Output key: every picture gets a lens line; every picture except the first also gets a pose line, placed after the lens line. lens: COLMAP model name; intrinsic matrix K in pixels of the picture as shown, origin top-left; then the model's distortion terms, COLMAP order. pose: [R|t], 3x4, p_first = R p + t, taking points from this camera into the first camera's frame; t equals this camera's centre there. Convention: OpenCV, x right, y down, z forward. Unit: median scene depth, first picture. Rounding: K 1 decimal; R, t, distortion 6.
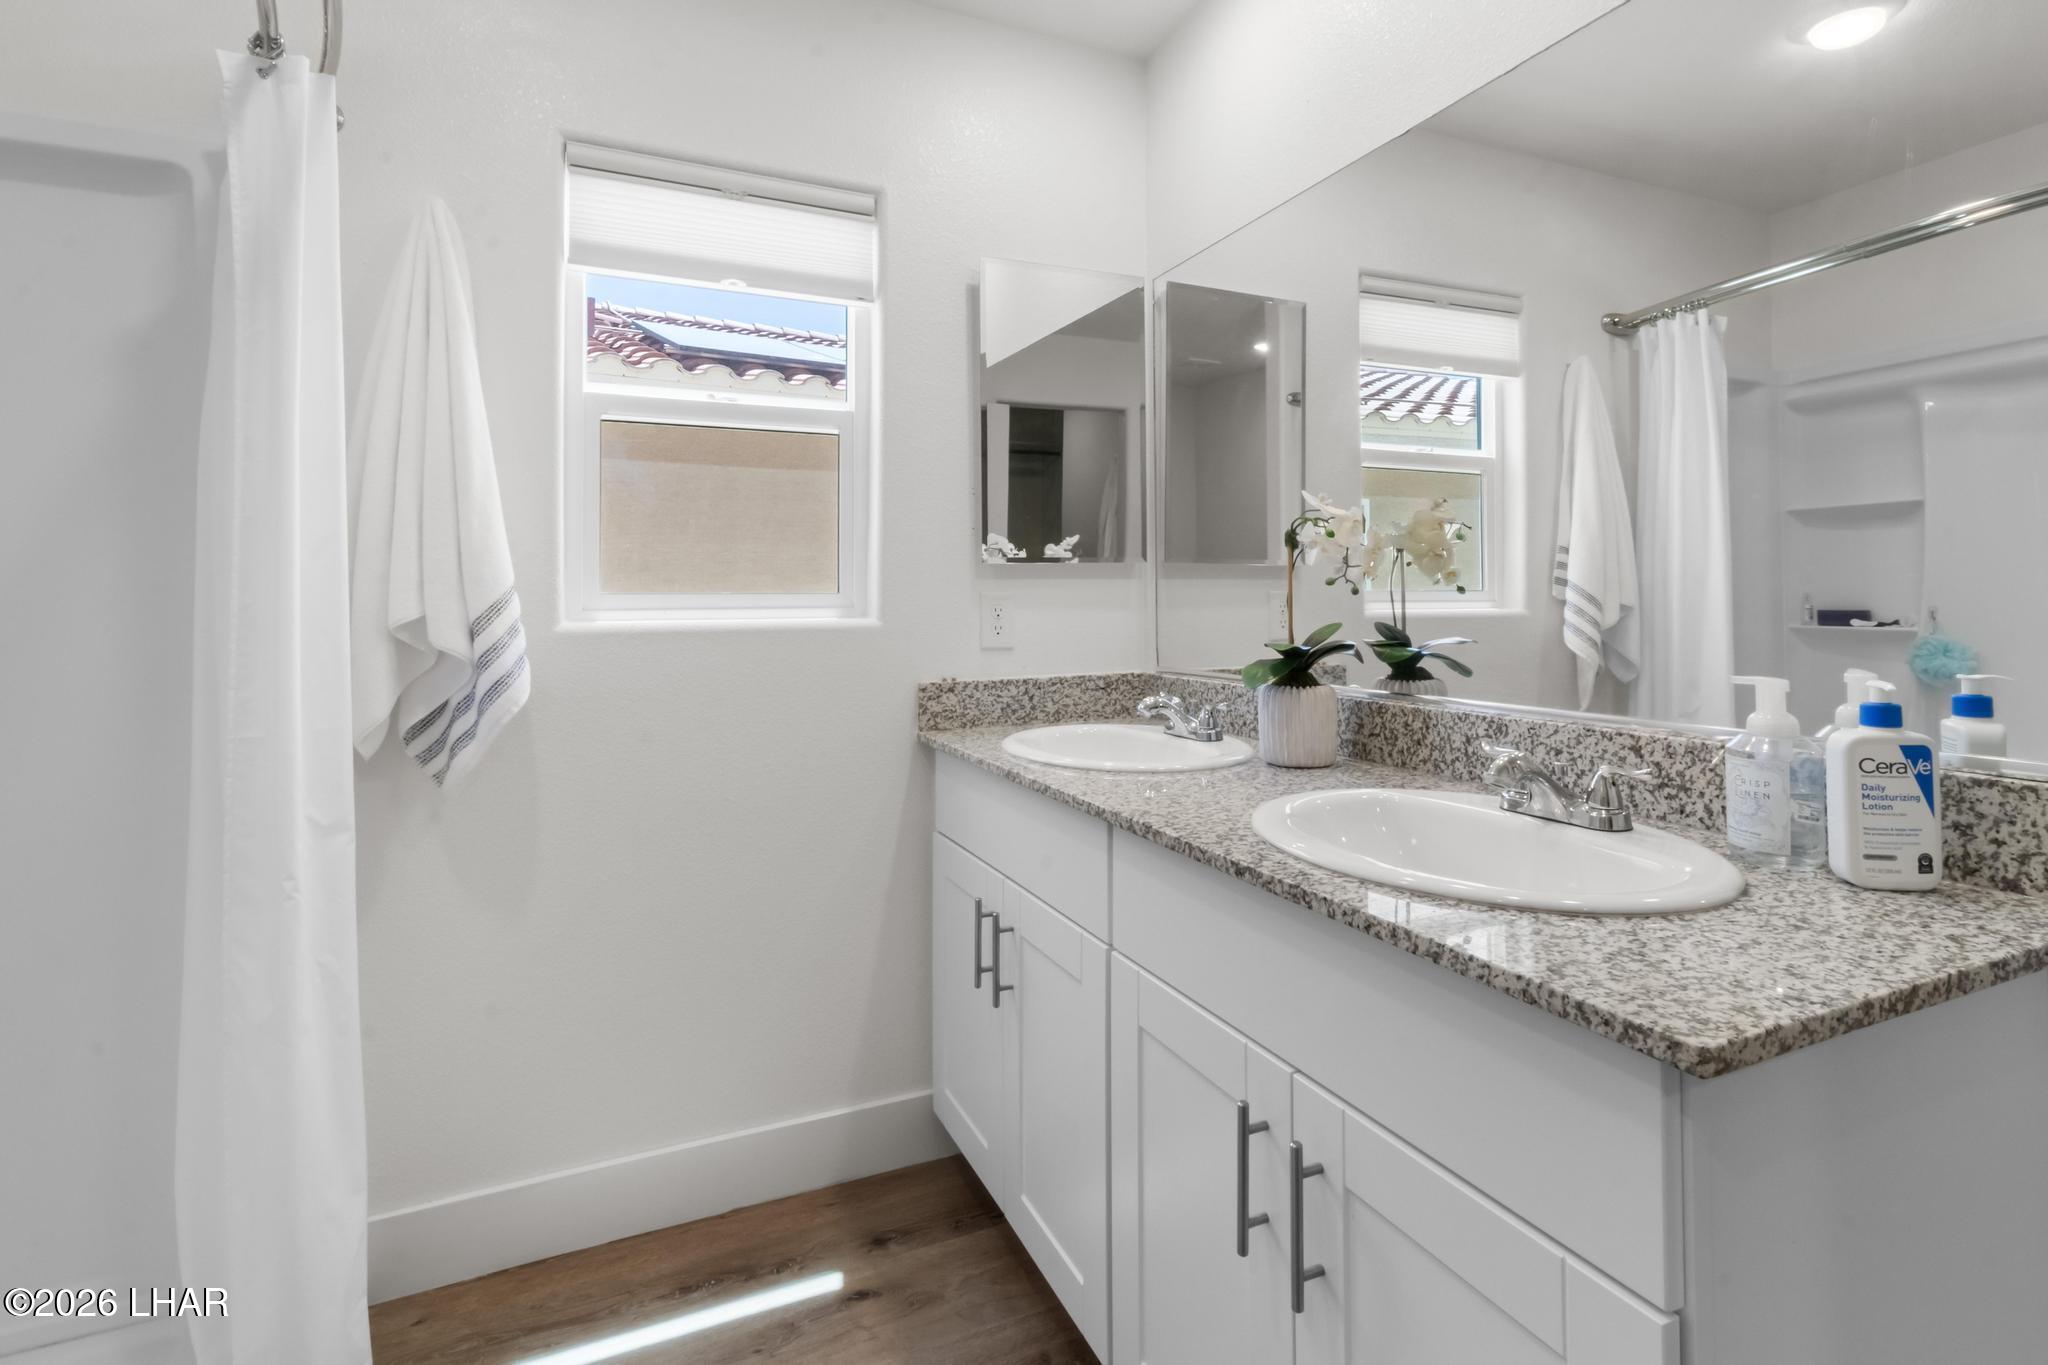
lens RADIAL K [[967.4, 0, 1025.5], [0, 967.4, 598.8], [0, 0, 1]] dist [0.001333, 0.000070]
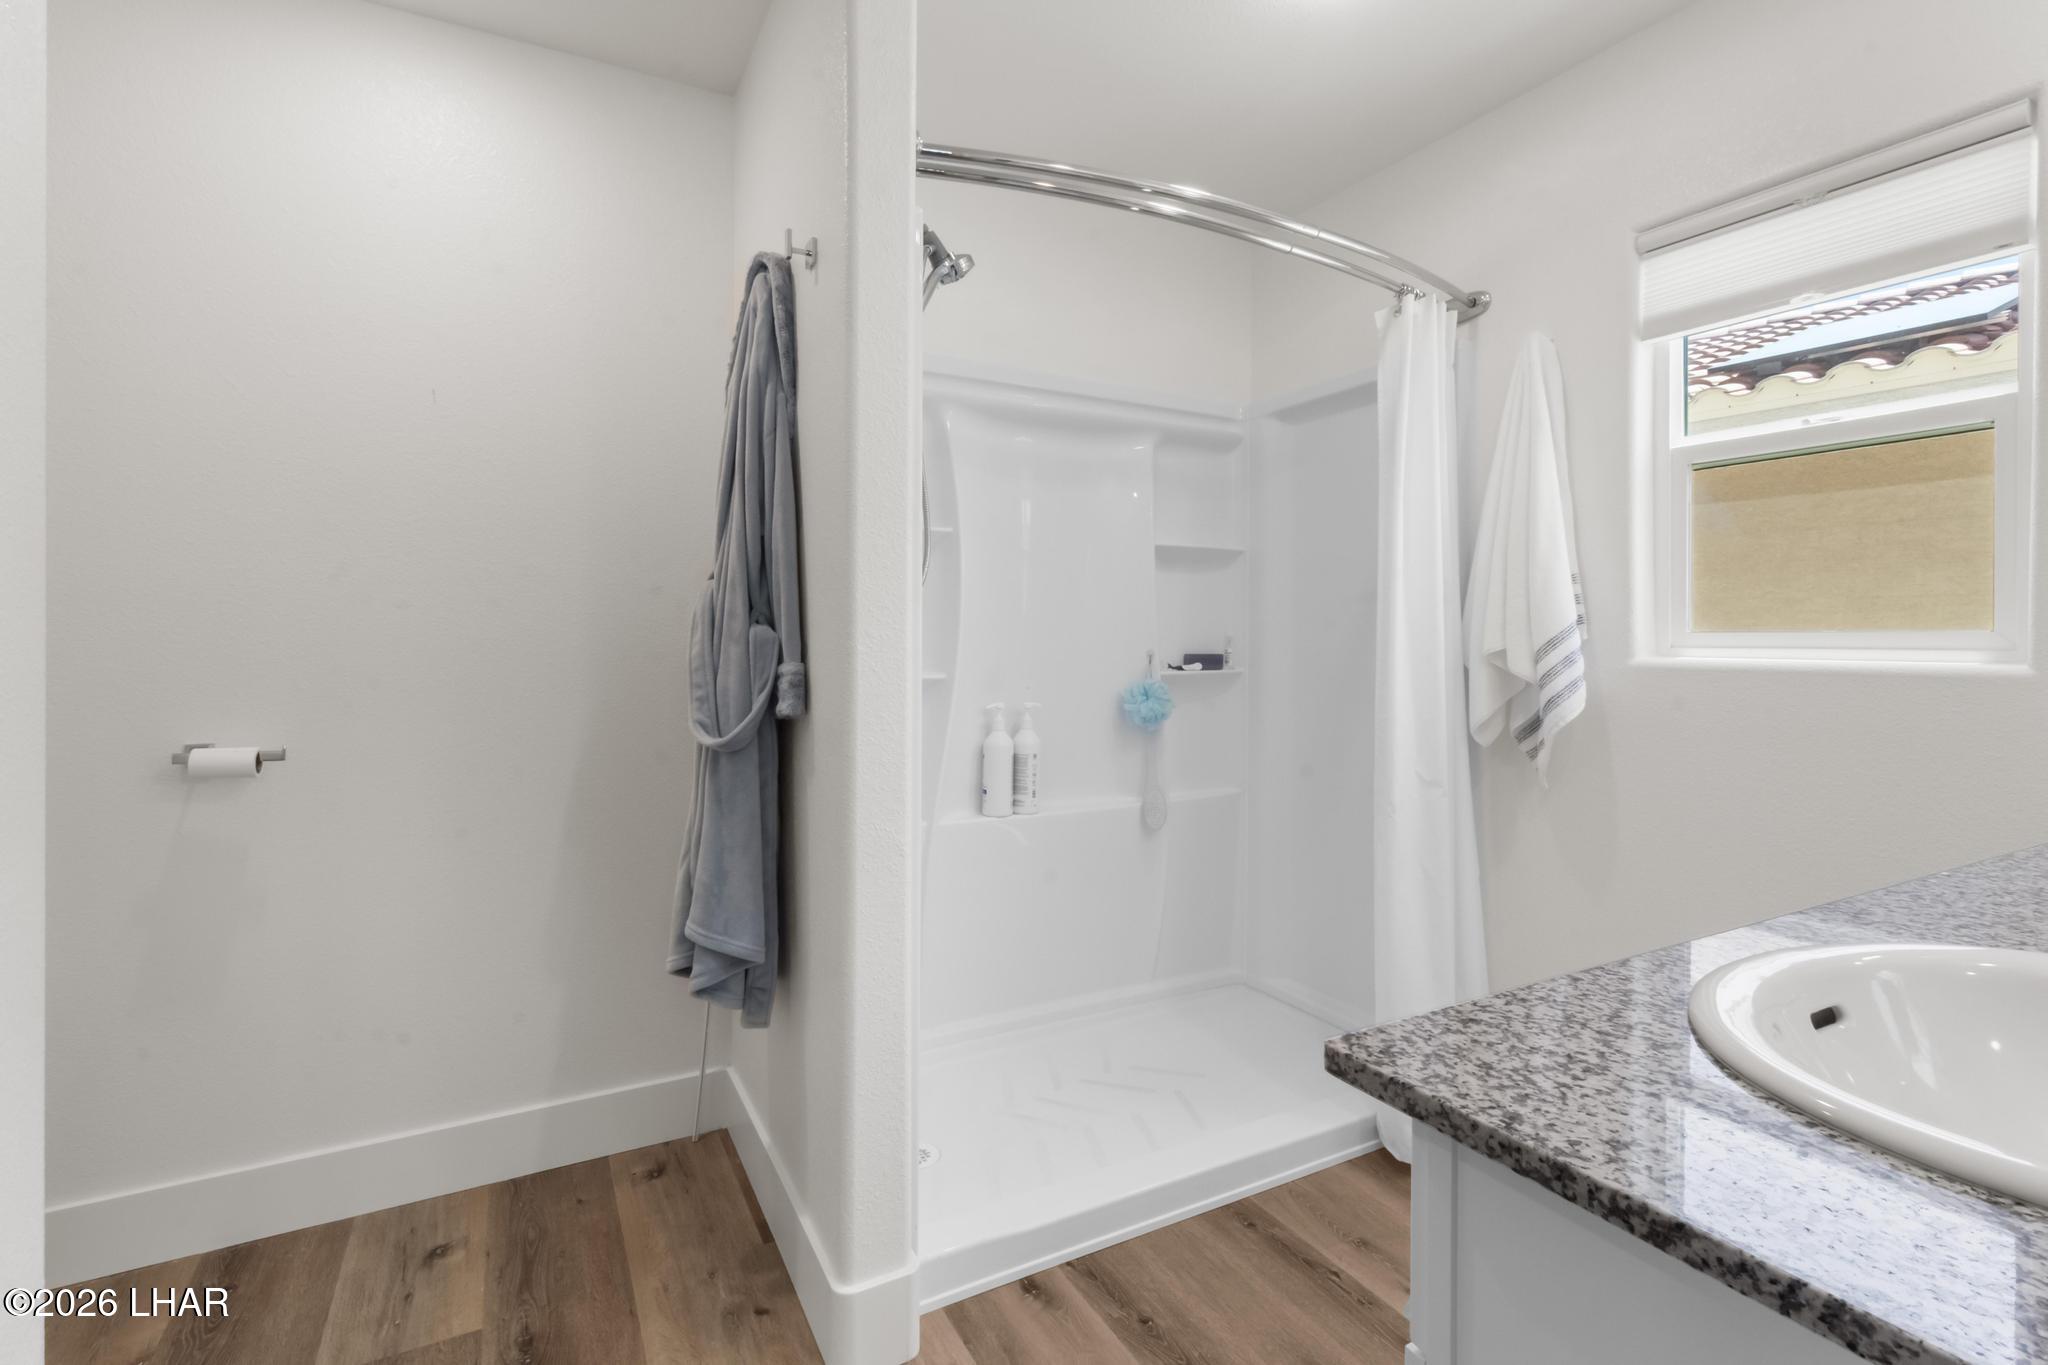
lens RADIAL K [[952.2, 0, 1029.9], [0, 952.2, 649.4], [0, 0, 1]] dist [0.002211, 0.000340]
pose [[0.080775, 0.019891, -0.996534, 0.654013], [-0.006576, 0.999790, 0.019423, -0.001591], [0.996711, 0.004985, 0.080889, 0.214647]]
